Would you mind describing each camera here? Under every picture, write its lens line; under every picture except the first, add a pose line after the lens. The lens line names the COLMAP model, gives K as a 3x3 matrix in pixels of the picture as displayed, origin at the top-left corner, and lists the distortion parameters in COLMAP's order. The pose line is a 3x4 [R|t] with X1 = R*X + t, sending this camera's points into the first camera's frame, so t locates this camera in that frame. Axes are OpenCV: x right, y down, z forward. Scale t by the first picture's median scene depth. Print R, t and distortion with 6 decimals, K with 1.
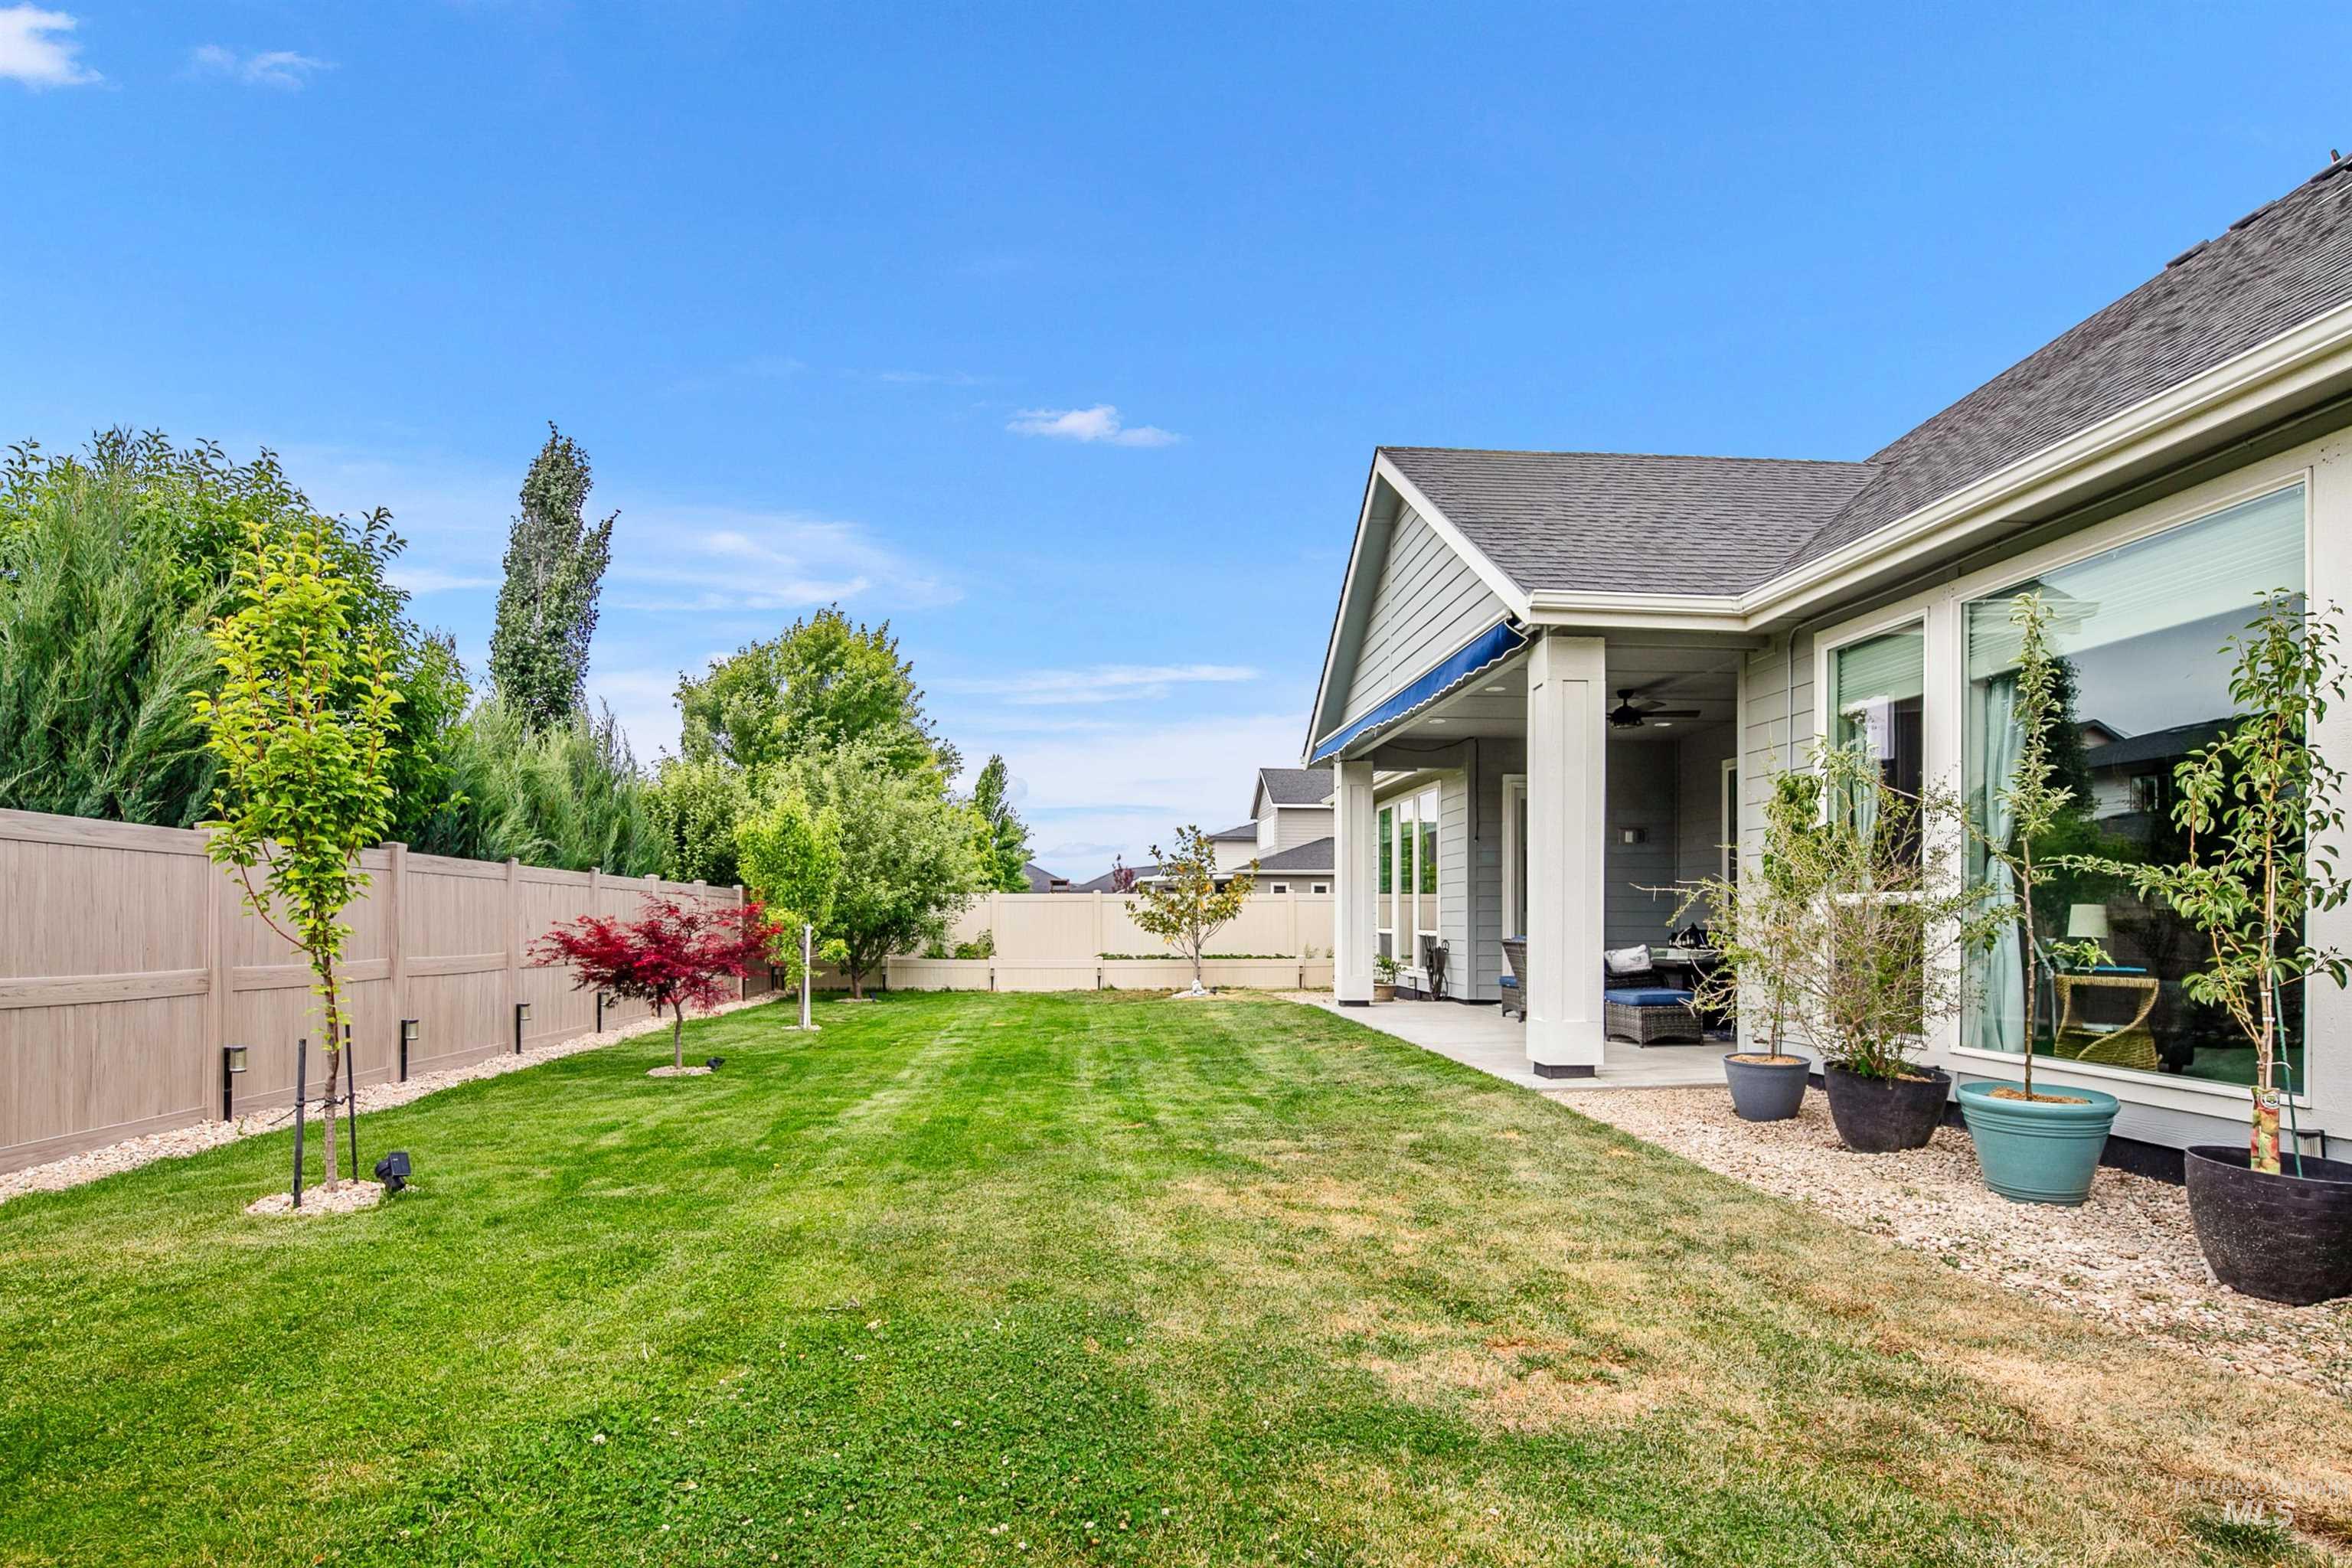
lens RADIAL K [[1152.9, 0, 1175.7], [0, 1152.9, 855.7], [0, 0, 1]] dist [0.000950, -0.001639]
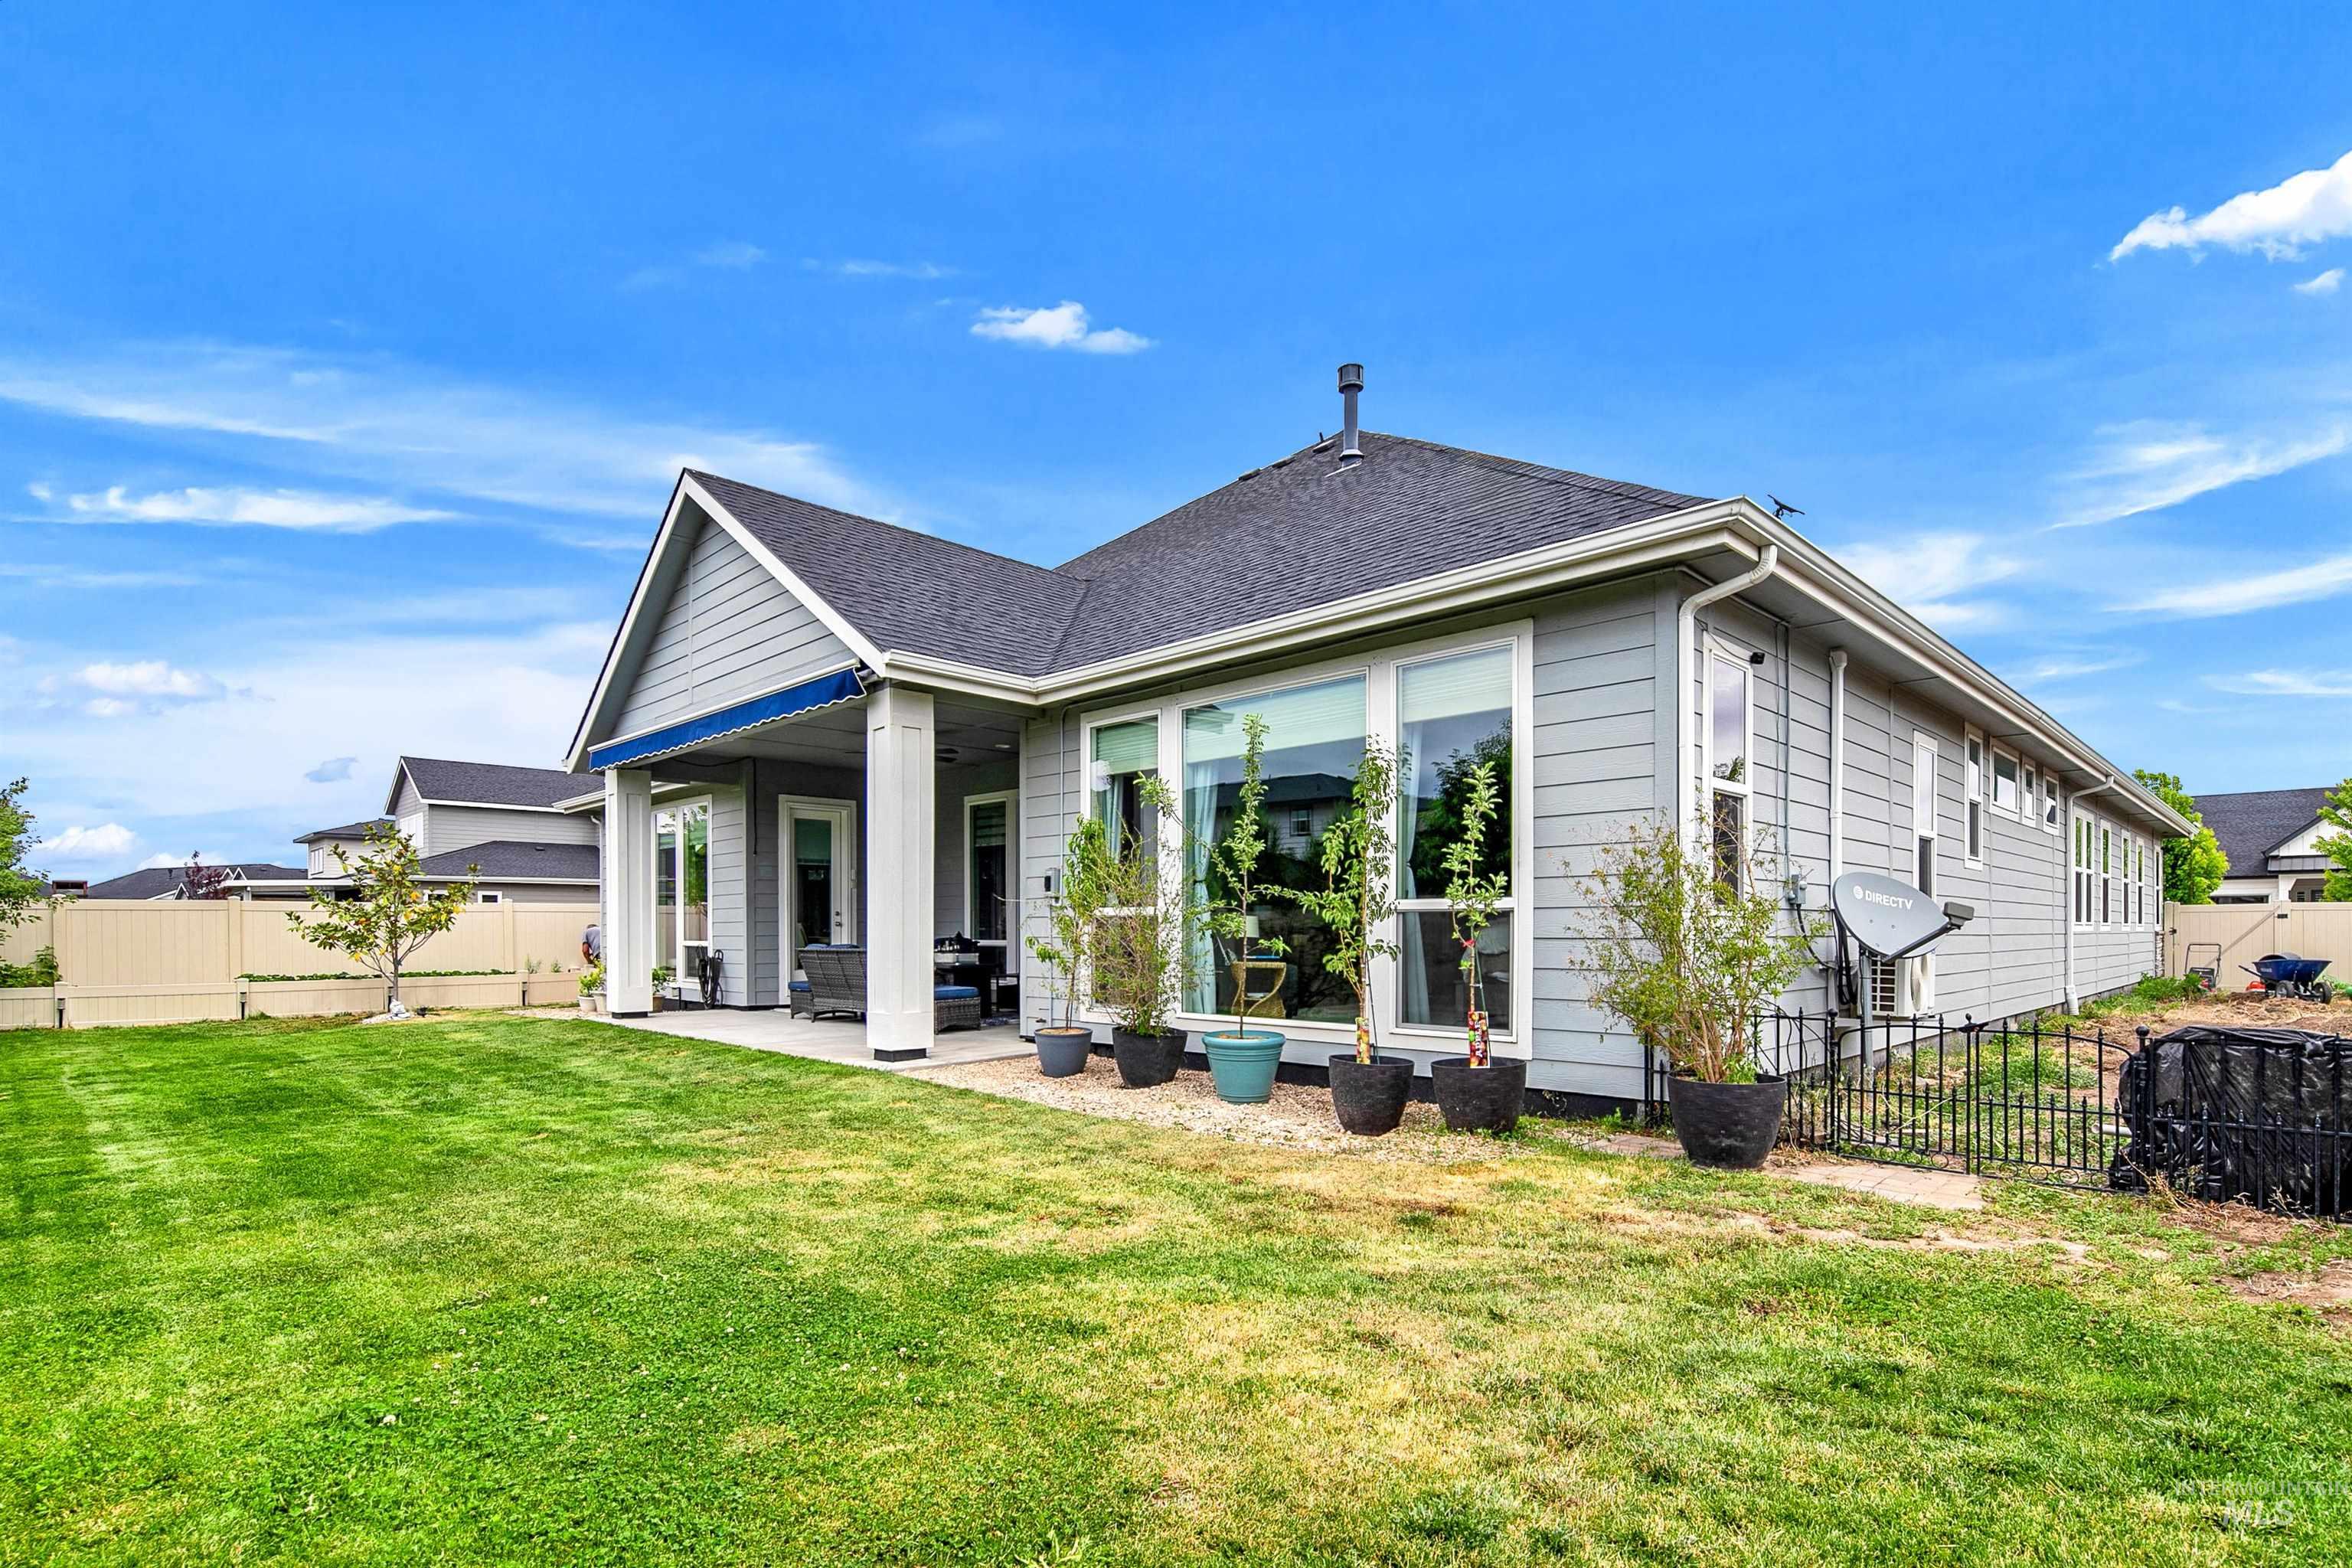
lens RADIAL K [[1148.7, 0, 1170.5], [0, 1148.7, 819.2], [0, 0, 1]] dist [0.000190, -0.000575]
pose [[0.761005, 0.059959, 0.645969, -0.279596], [-0.031531, 0.997962, -0.055485, 0.001163], [-0.647979, 0.021856, 0.761344, -0.105561]]
